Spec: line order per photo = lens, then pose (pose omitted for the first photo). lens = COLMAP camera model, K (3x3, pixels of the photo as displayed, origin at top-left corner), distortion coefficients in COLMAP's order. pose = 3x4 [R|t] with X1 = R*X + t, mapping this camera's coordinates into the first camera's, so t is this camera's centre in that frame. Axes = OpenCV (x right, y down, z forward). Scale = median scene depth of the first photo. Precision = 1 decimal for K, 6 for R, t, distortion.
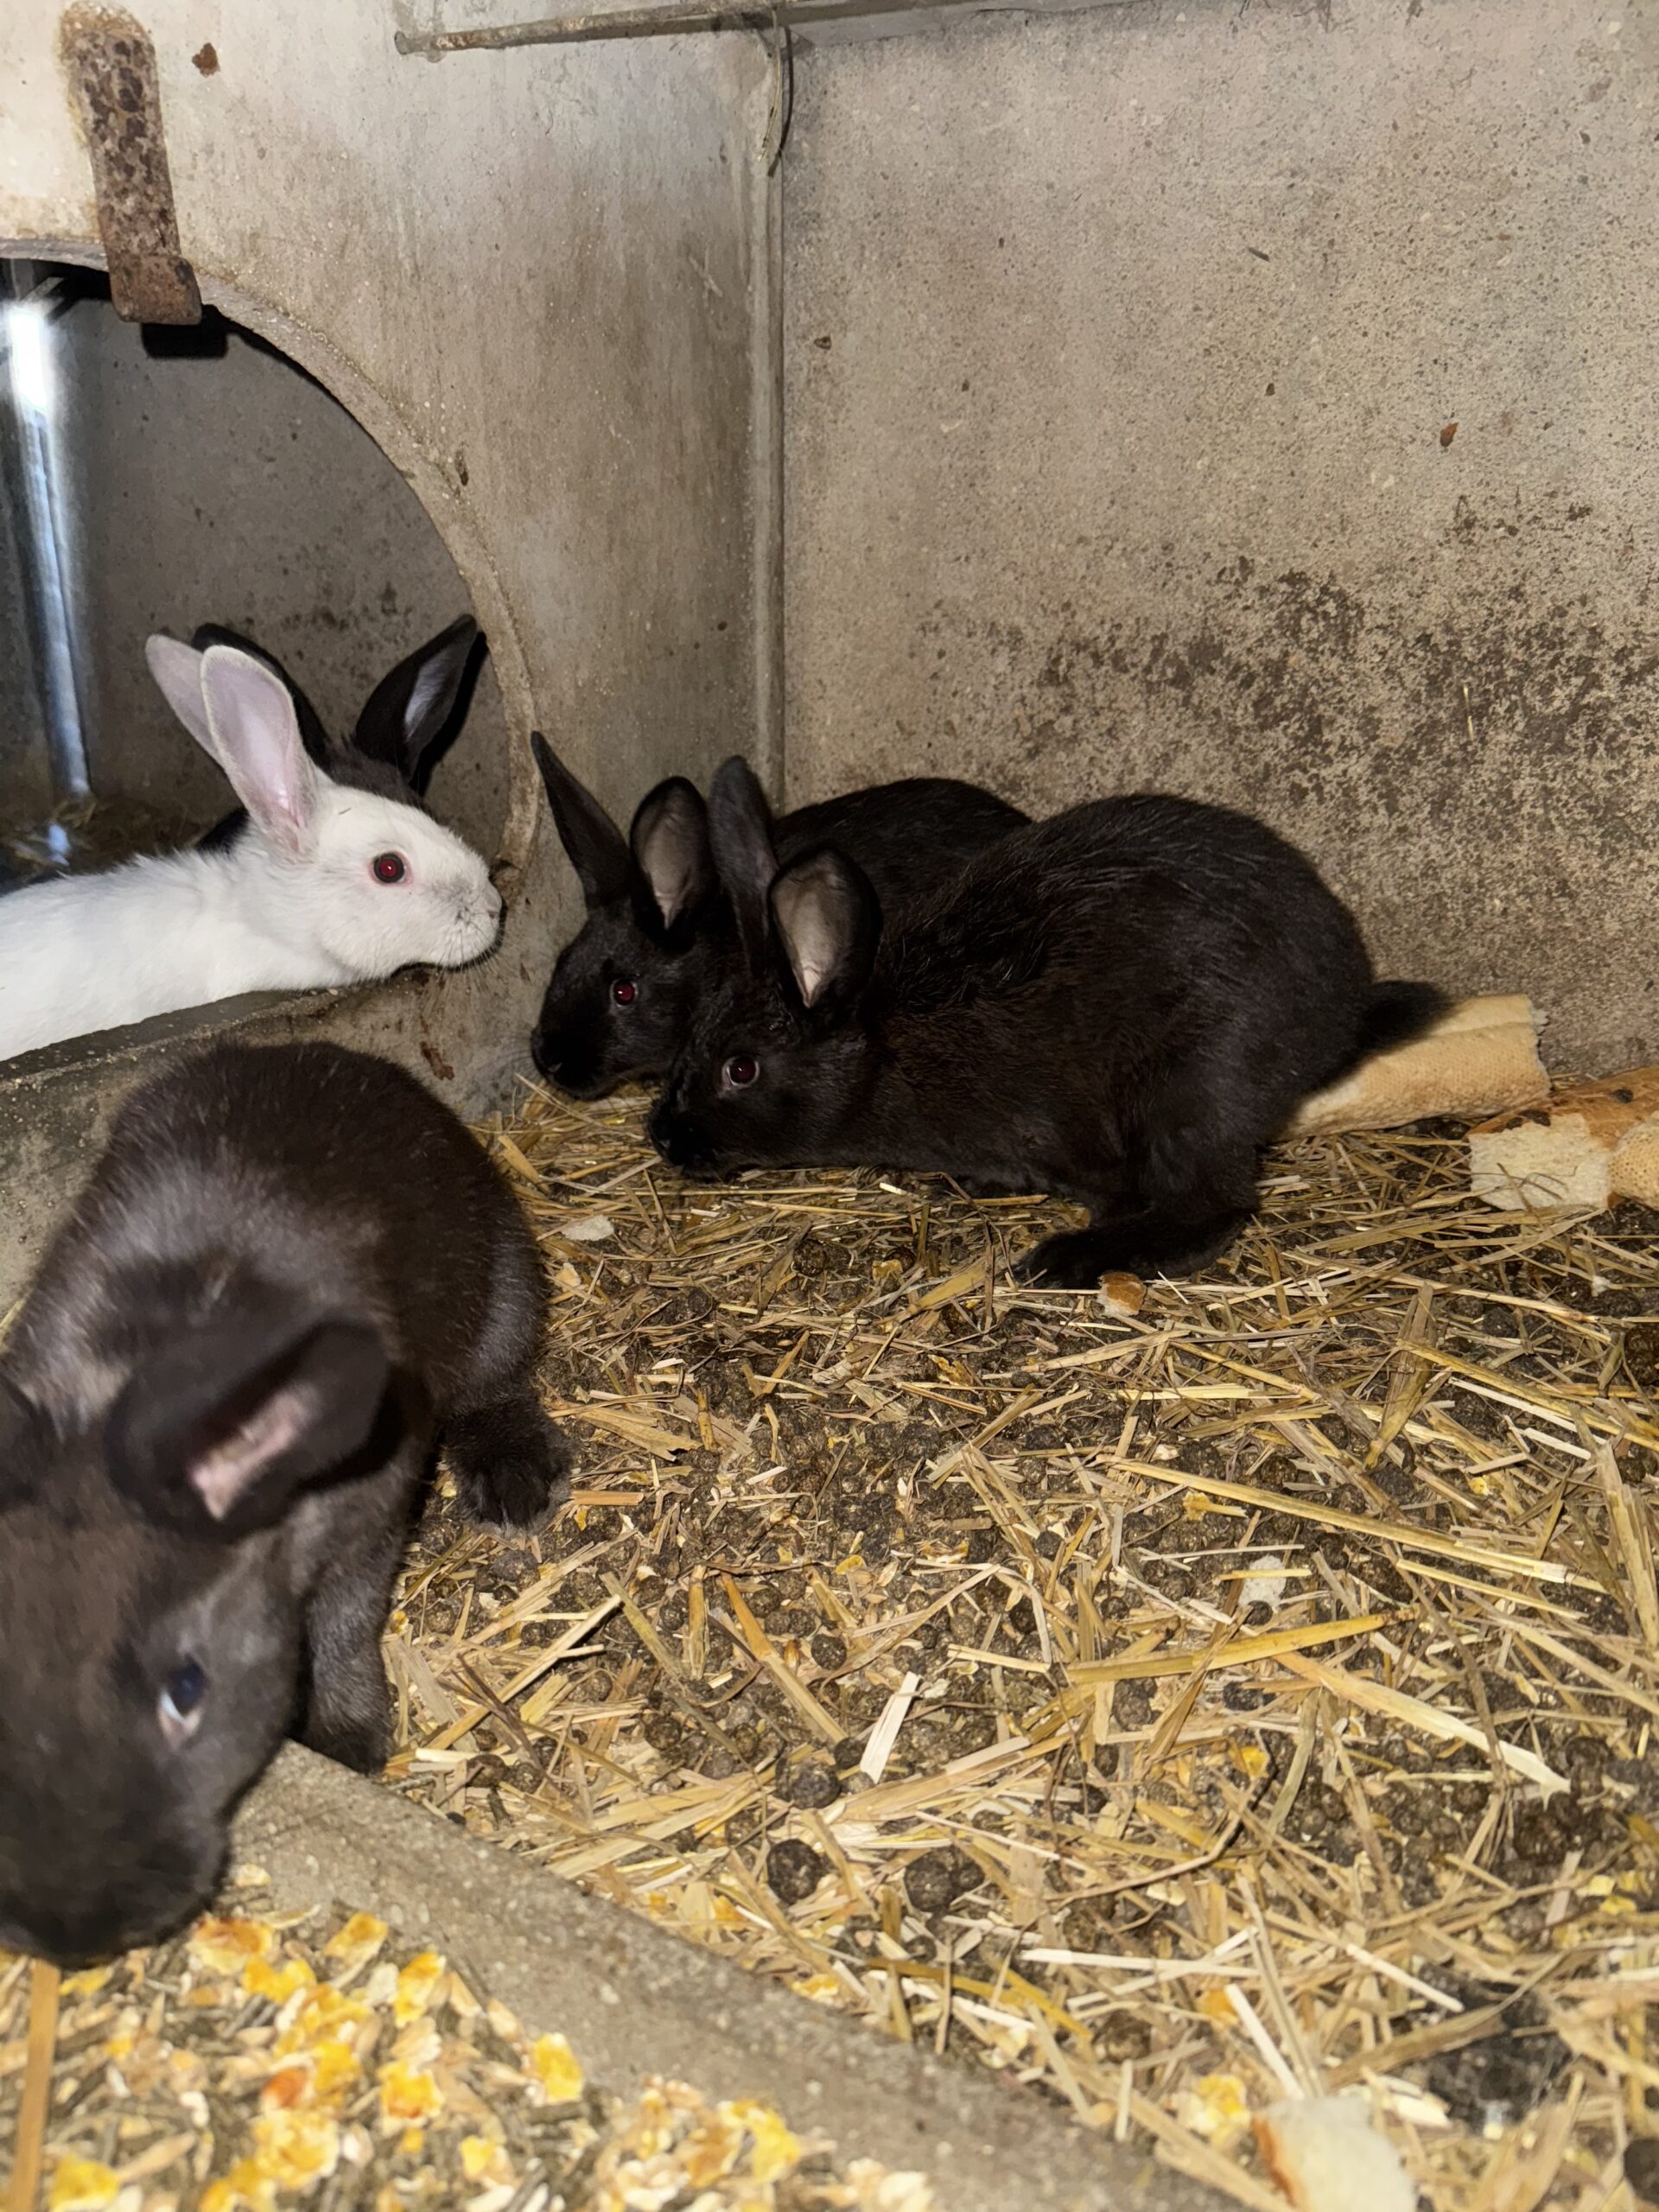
lens RADIAL K [[1729.7, 0, 829.5], [0, 1729.7, 1106.0], [0, 0, 1]] dist [-0.005916, -0.009248]
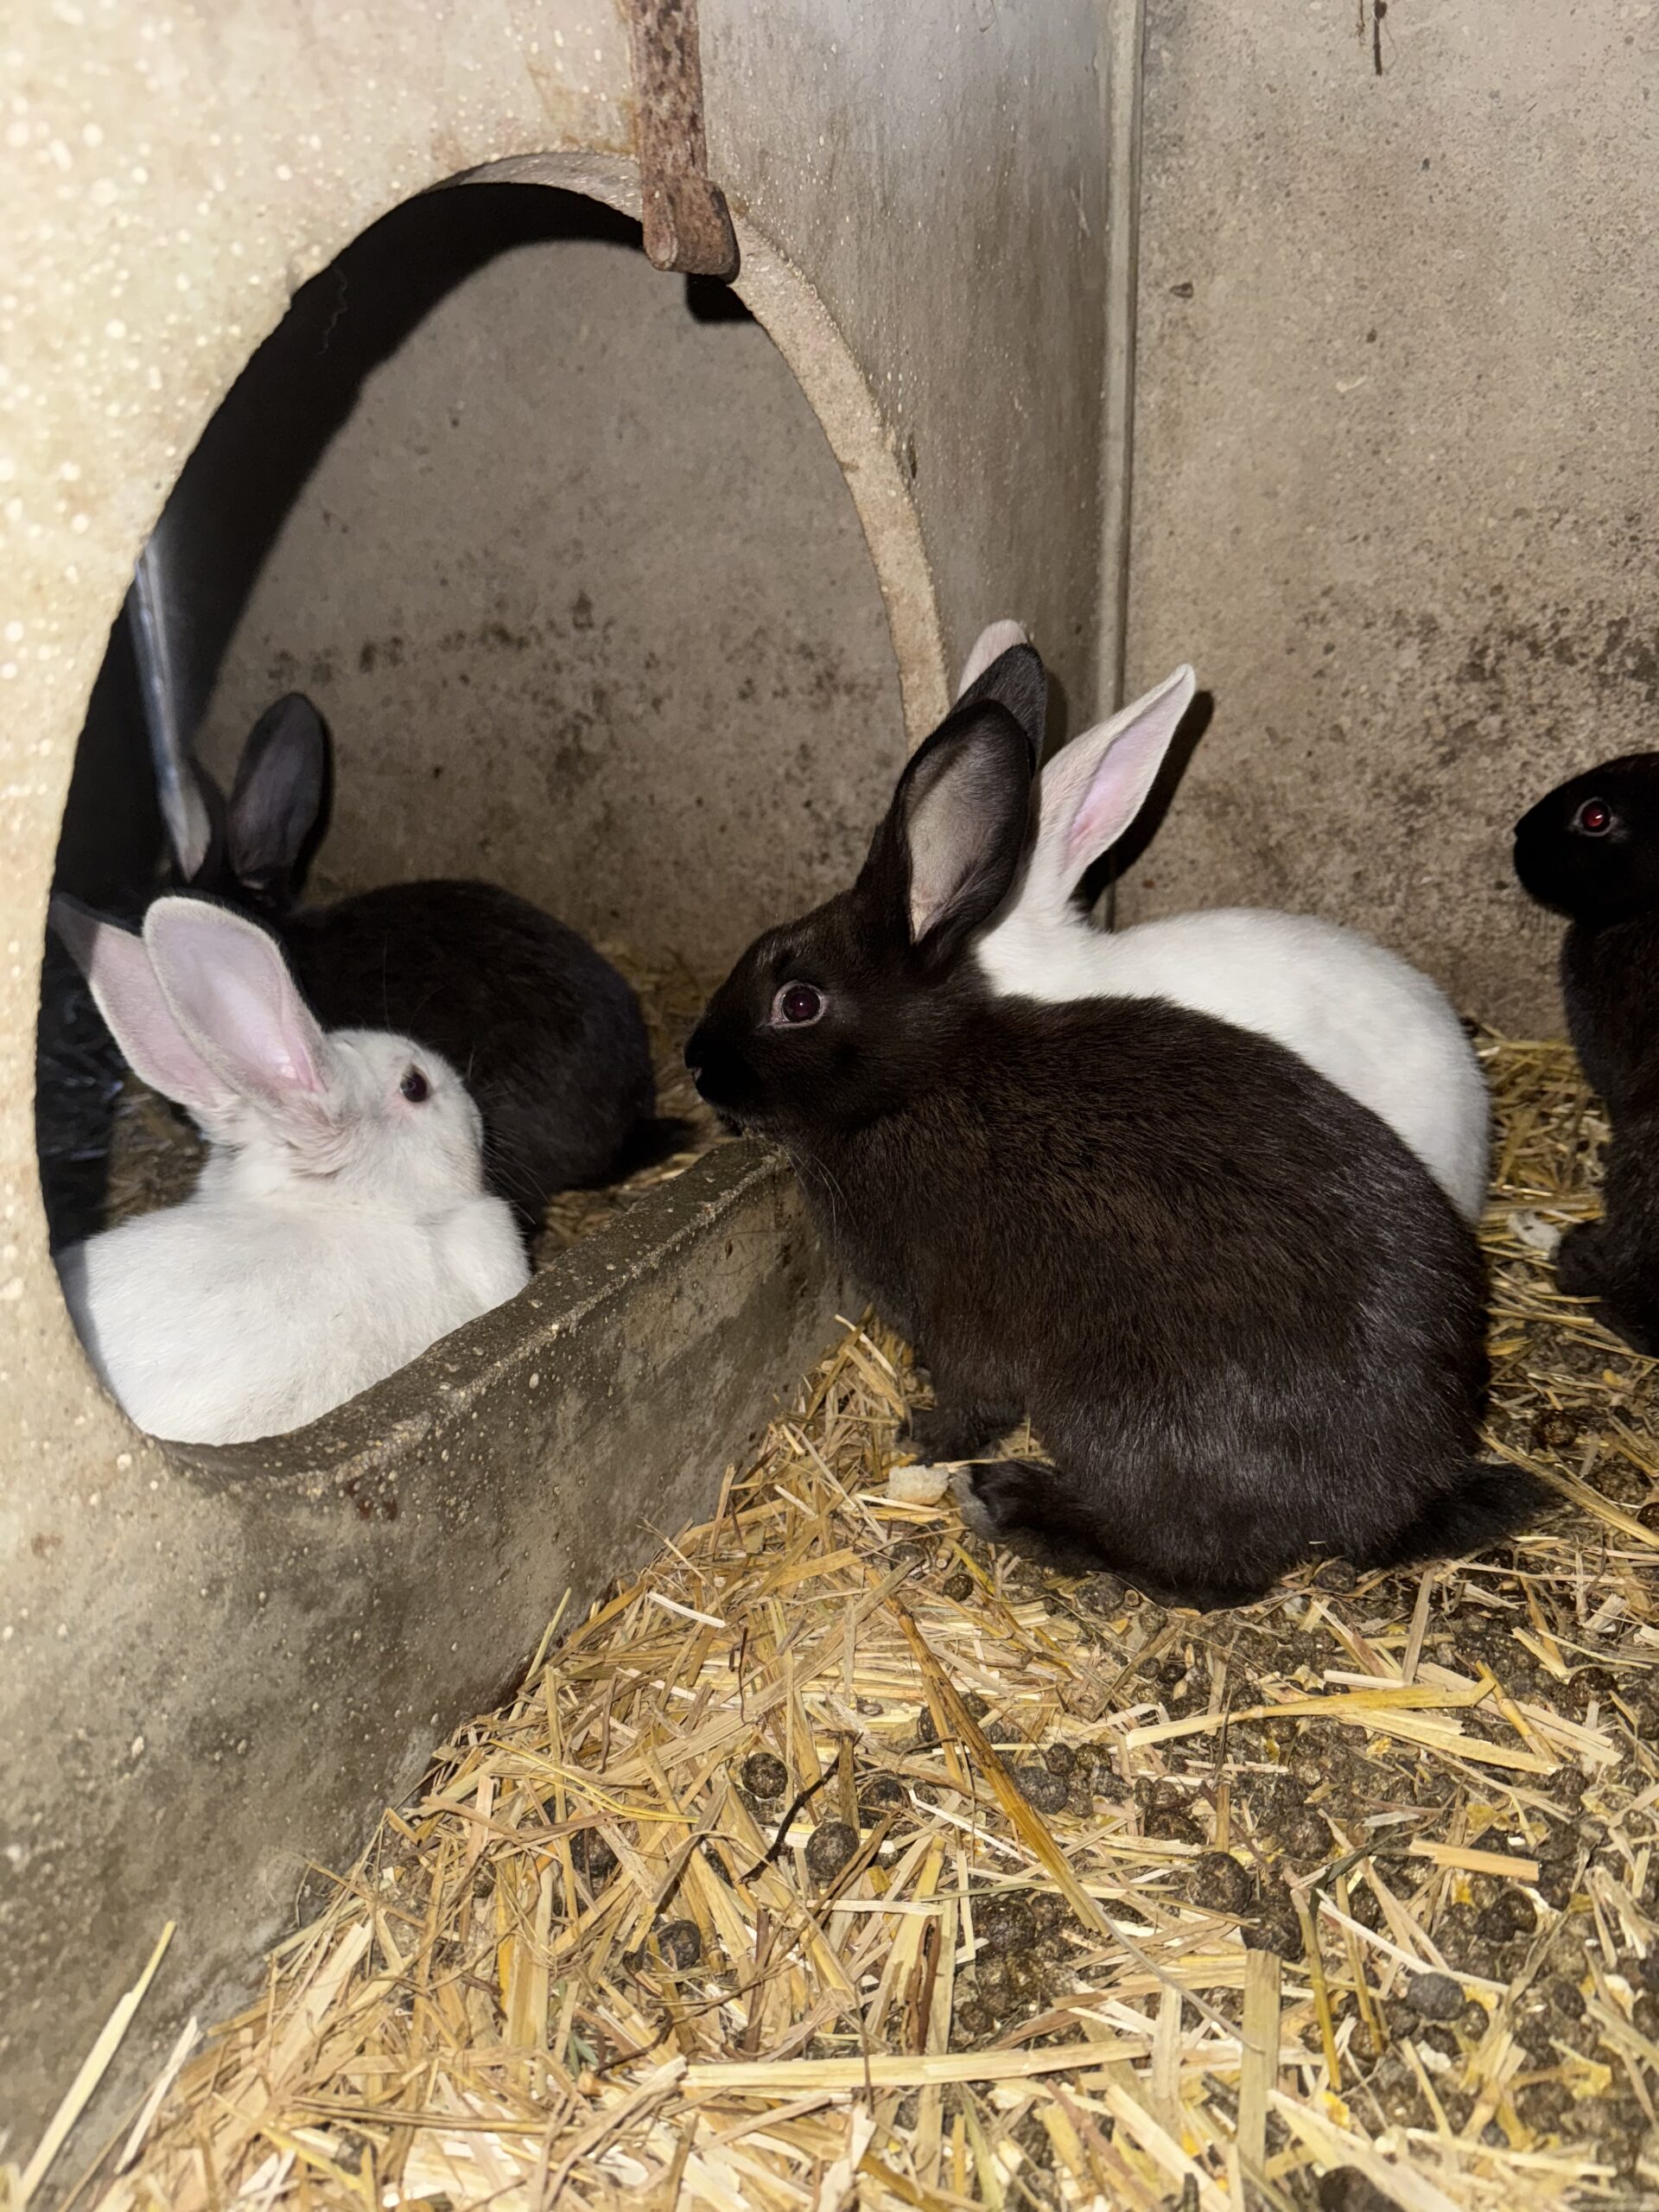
lens RADIAL K [[1636.8, 0, 829.5], [0, 1636.8, 1106.0], [0, 0, 1]] dist [-0.006053, -0.005913]
pose [[0.995646, -0.062511, 0.069151, -0.284274], [0.059723, 0.997344, 0.041682, -0.088122], [-0.071572, -0.037370, 0.996735, 0.202957]]
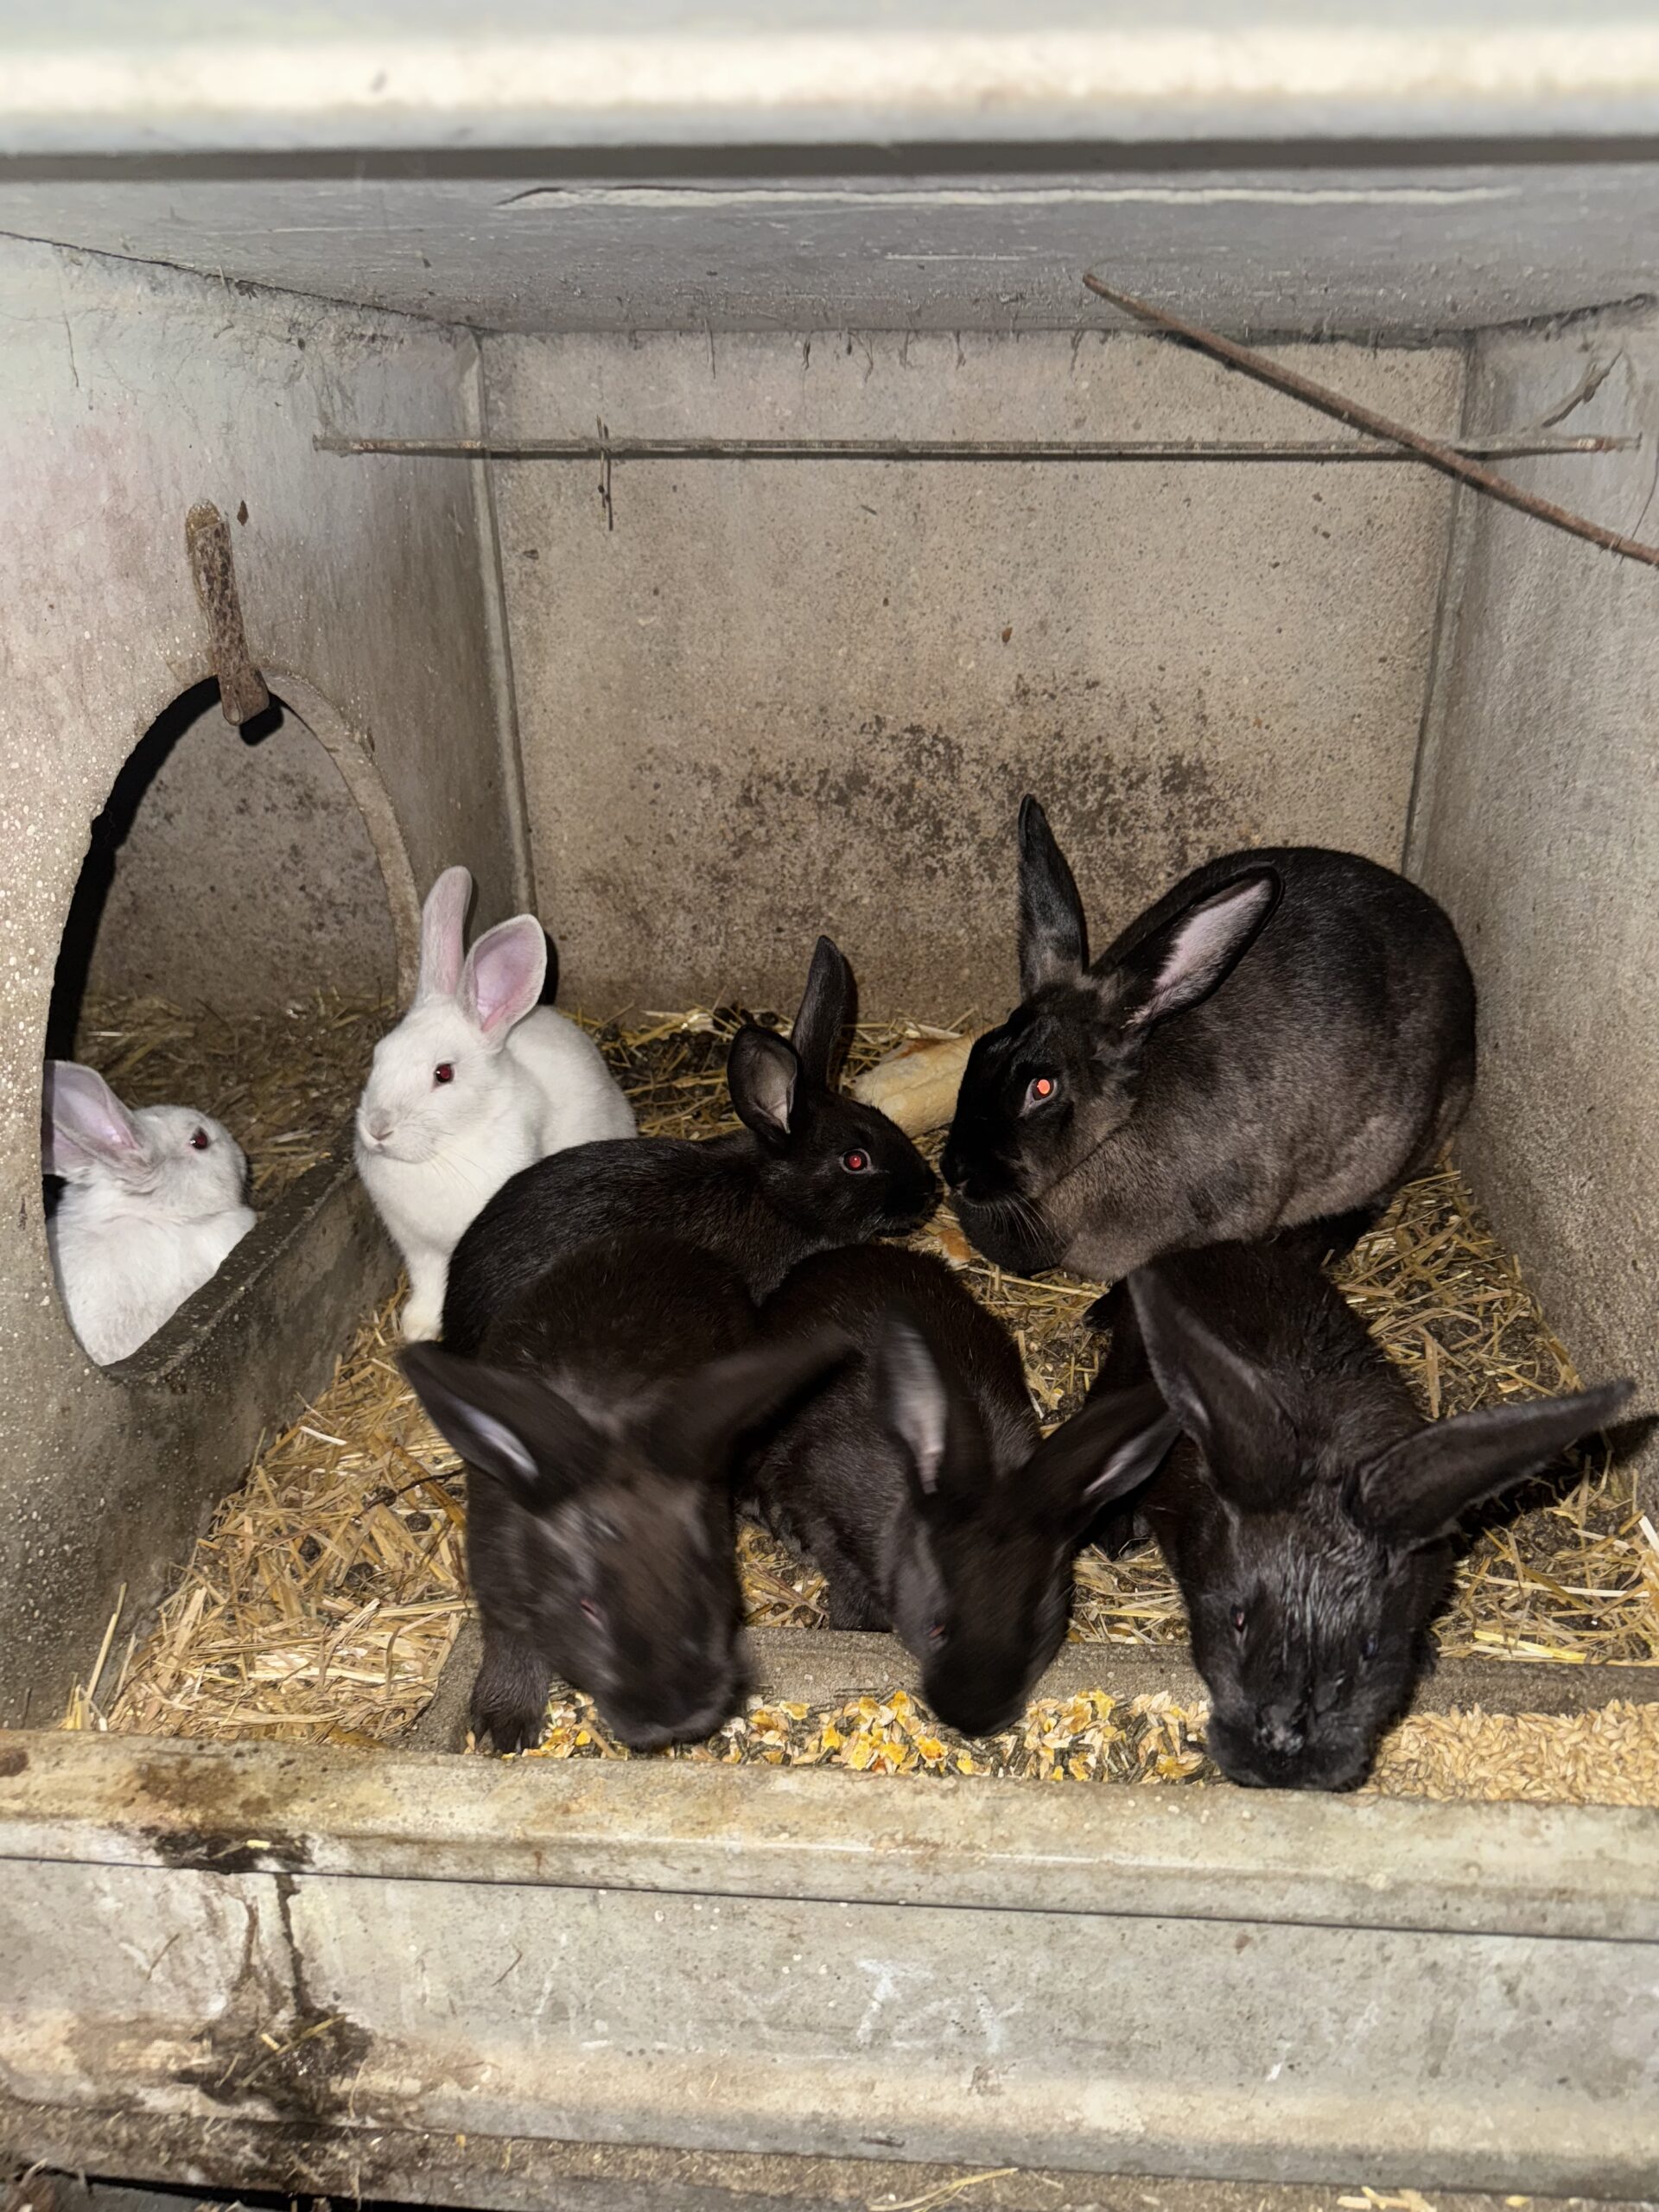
lens RADIAL K [[1671.3, 0, 861.8], [0, 1671.3, 1107.0], [0, 0, 1]] dist [0.126999, -0.316174]
pose [[0.909540, -0.186149, 0.371598, -0.355744], [0.146910, 0.980367, 0.131522, -0.181232], [-0.388785, -0.065033, 0.919031, -0.312468]]
